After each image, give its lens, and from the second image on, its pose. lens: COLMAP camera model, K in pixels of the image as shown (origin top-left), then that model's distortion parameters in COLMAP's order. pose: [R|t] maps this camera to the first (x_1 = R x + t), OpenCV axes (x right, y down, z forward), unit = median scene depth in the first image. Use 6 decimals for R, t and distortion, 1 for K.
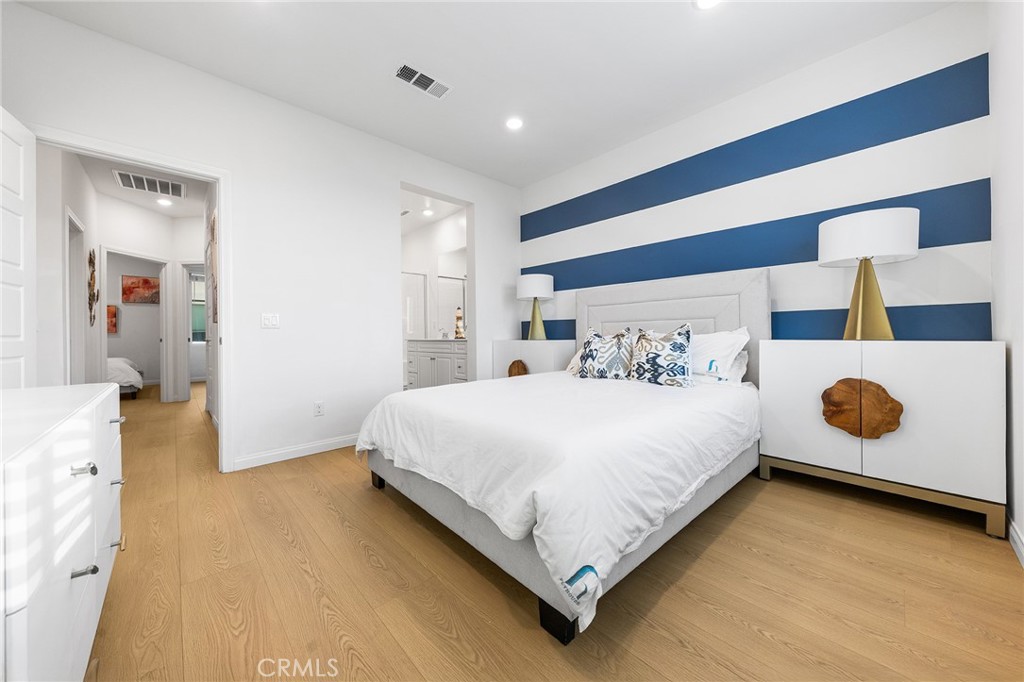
lens RADIAL K [[360.9, 0, 516.3], [0, 360.9, 338.0], [0, 0, 1]] dist [0.011514, -0.000048]
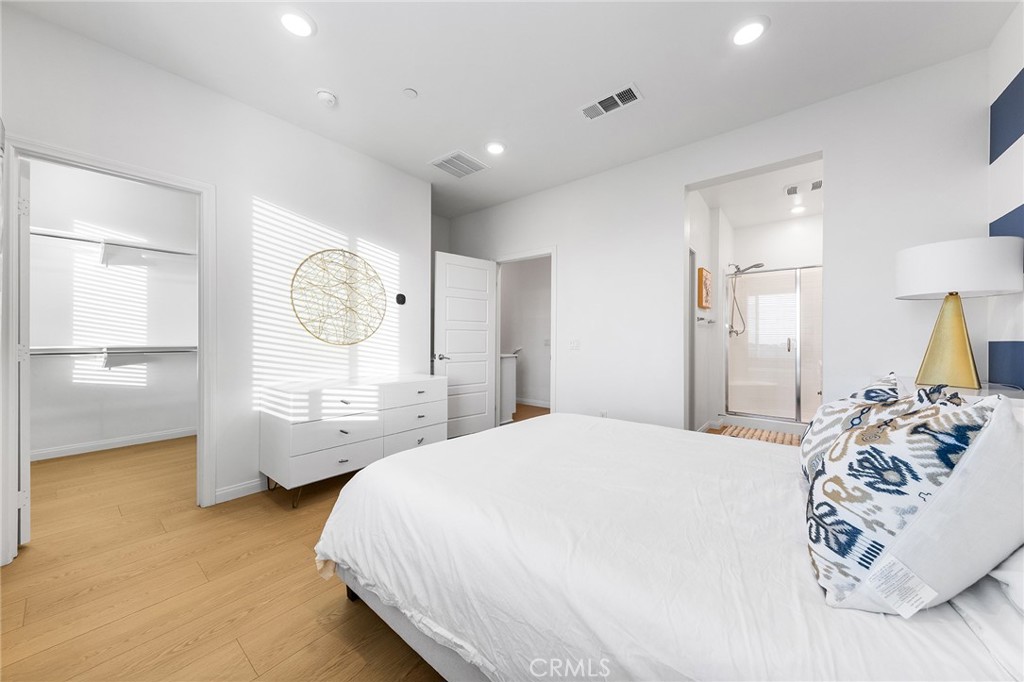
lens RADIAL K [[348.8, 0, 511.3], [0, 348.8, 343.8], [0, 0, 1]] dist [0.004729, -0.000166]
pose [[0.137474, 0.026138, -0.990160, 0.616033], [-0.013587, 0.999607, 0.024501, -0.074172], [0.990412, 0.010085, 0.137775, 0.565736]]
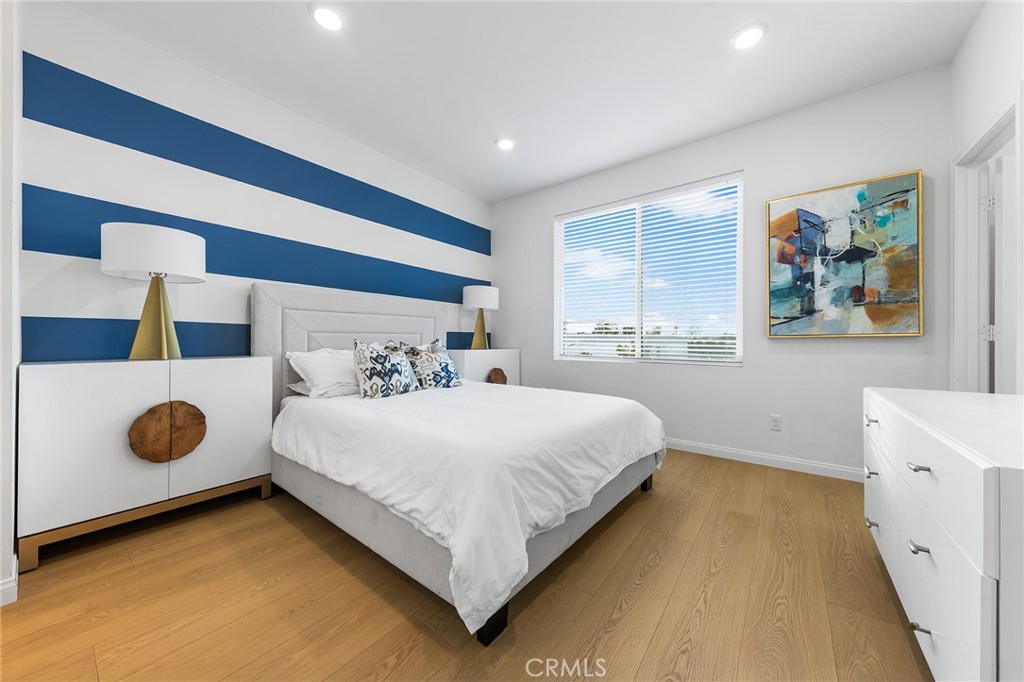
lens RADIAL K [[360.9, 0, 516.3], [0, 360.9, 338.0], [0, 0, 1]] dist [0.011514, -0.000048]
pose [[-0.171117, 0.020608, 0.985035, -0.775704], [0.012289, 0.999748, -0.018781, -0.013030], [-0.985174, 0.008891, -0.171327, 0.885190]]
